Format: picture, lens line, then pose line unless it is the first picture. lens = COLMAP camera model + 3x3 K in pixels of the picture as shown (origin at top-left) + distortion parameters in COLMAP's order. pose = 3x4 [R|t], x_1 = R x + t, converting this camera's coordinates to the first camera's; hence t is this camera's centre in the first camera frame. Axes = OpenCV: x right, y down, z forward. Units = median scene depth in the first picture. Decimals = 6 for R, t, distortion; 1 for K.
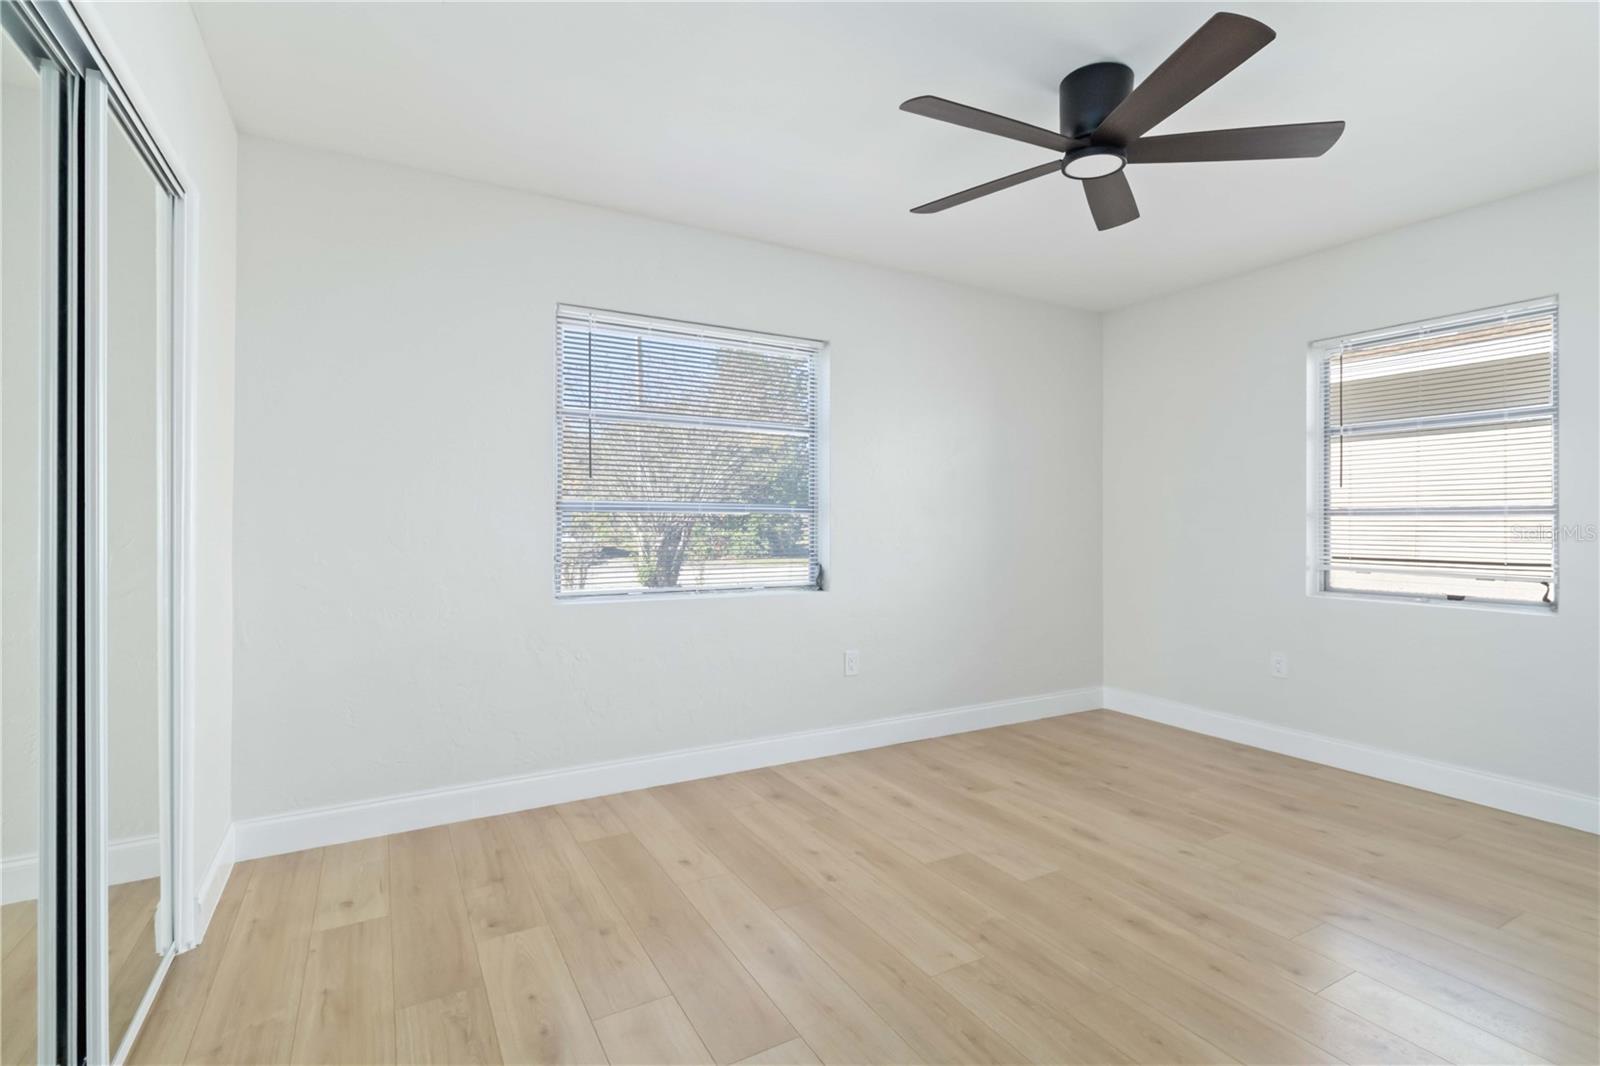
lens RADIAL K [[766.2, 0, 806.8], [0, 766.2, 519.2], [0, 0, 1]] dist [0.001692, 0.000410]
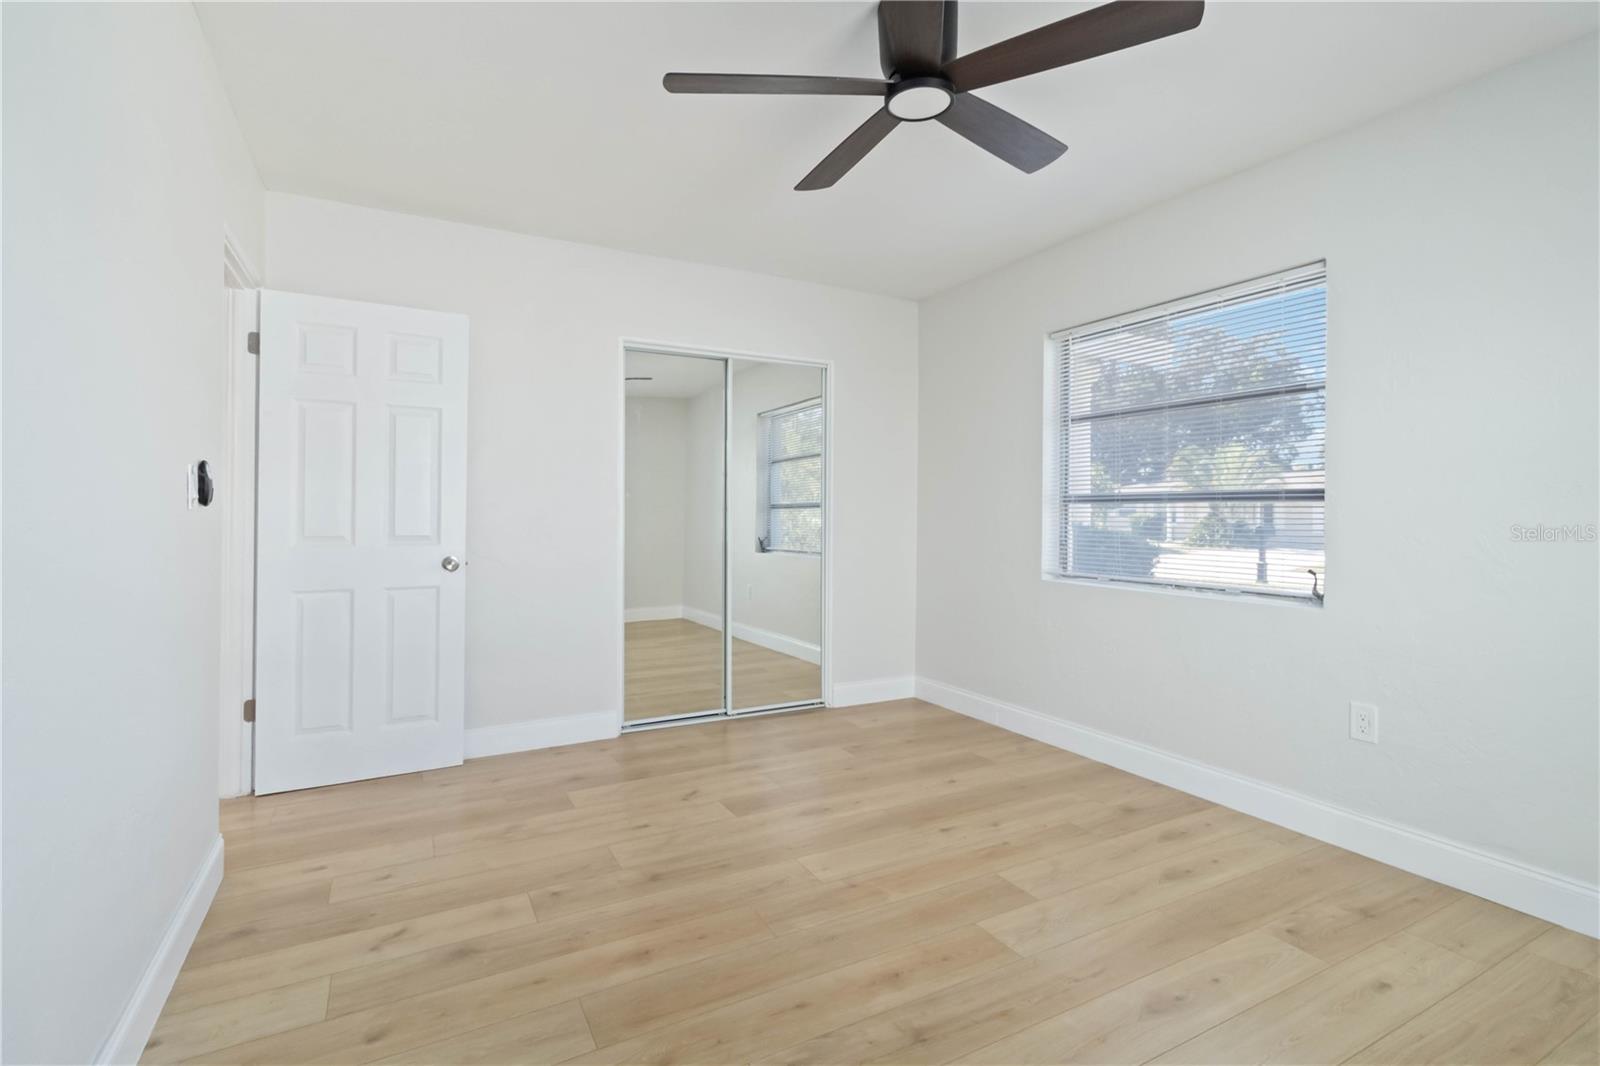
lens RADIAL K [[761.9, 0, 816.0], [0, 761.9, 494.9], [0, 0, 1]] dist [0.001116, 0.000434]
pose [[-0.001088, -0.020832, -0.999782, 0.957234], [-0.003525, 0.999777, -0.020828, 0.003316], [0.999993, 0.003502, -0.001161, 0.674609]]
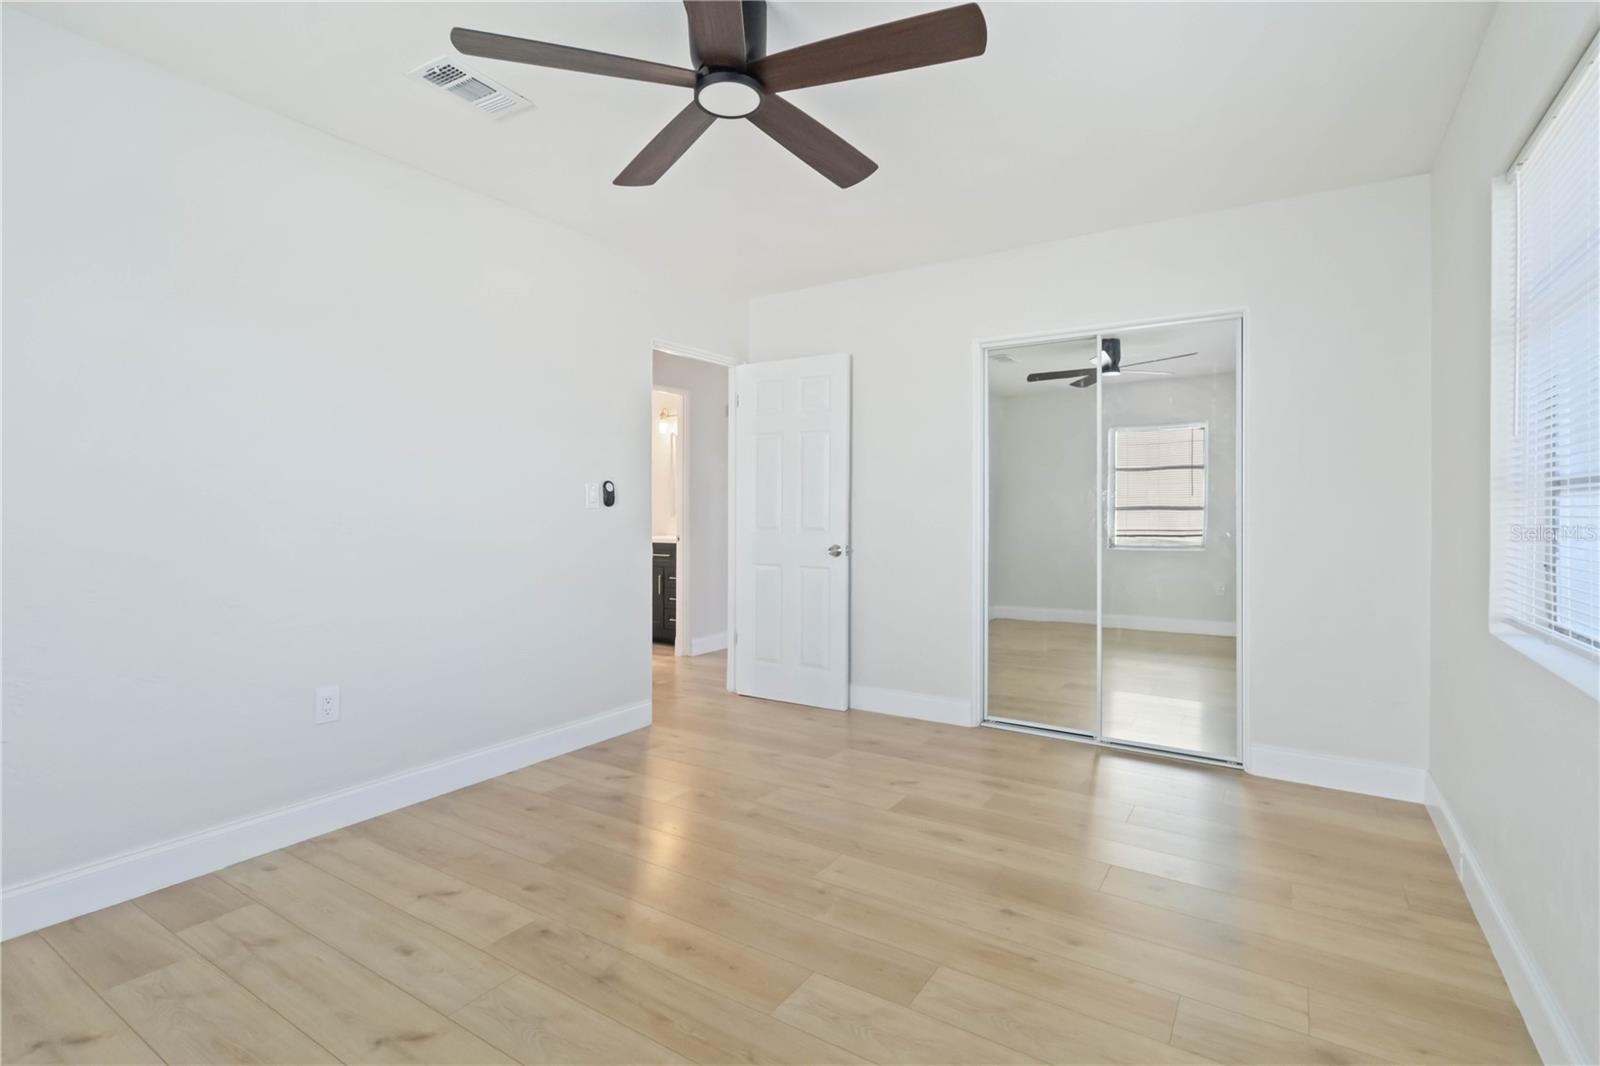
lens RADIAL K [[761.9, 0, 816.0], [0, 761.9, 494.9], [0, 0, 1]] dist [0.001116, 0.000434]
pose [[-0.882775, -0.008368, -0.469722, 0.531613], [0.000239, 0.999833, -0.018262, 0.005380], [0.469796, -0.016233, -0.882626, 1.391060]]
